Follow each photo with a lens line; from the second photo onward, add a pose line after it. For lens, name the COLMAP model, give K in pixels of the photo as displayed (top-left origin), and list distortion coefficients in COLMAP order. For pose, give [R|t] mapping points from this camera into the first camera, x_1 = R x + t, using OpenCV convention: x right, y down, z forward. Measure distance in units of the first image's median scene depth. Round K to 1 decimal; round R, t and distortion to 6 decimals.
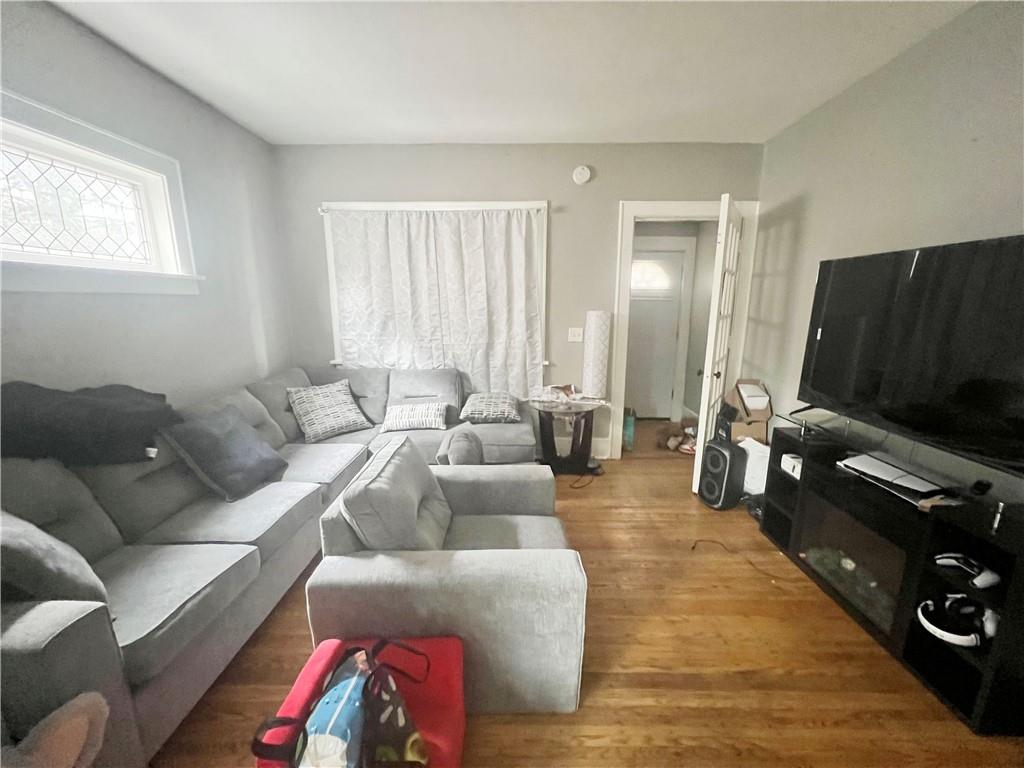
lens RADIAL K [[409.0, 0, 517.2], [0, 409.0, 391.1], [0, 0, 1]] dist [0.000331, 0.000150]
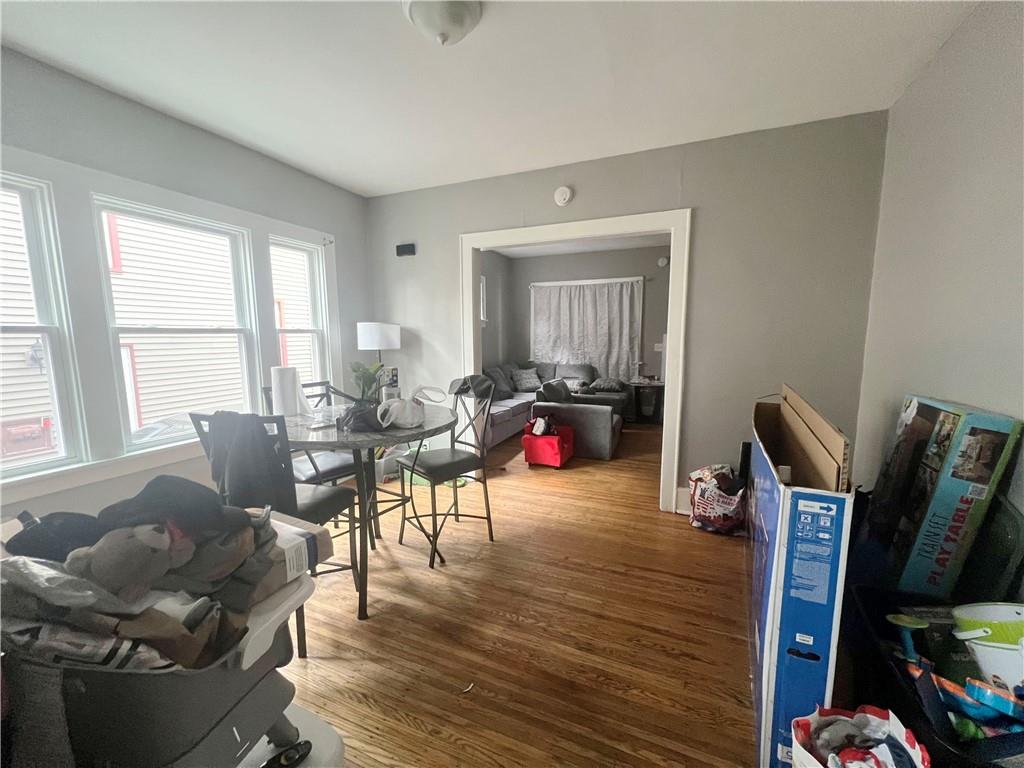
lens RADIAL K [[409.0, 0, 514.4], [0, 409.0, 386.6], [0, 0, 1]] dist [0.000331, 0.000150]
pose [[0.923117, 0.044252, -0.381965, 0.257912], [-0.073530, 0.995340, -0.062391, 0.193458], [0.377424, 0.085680, 0.922068, -0.880204]]
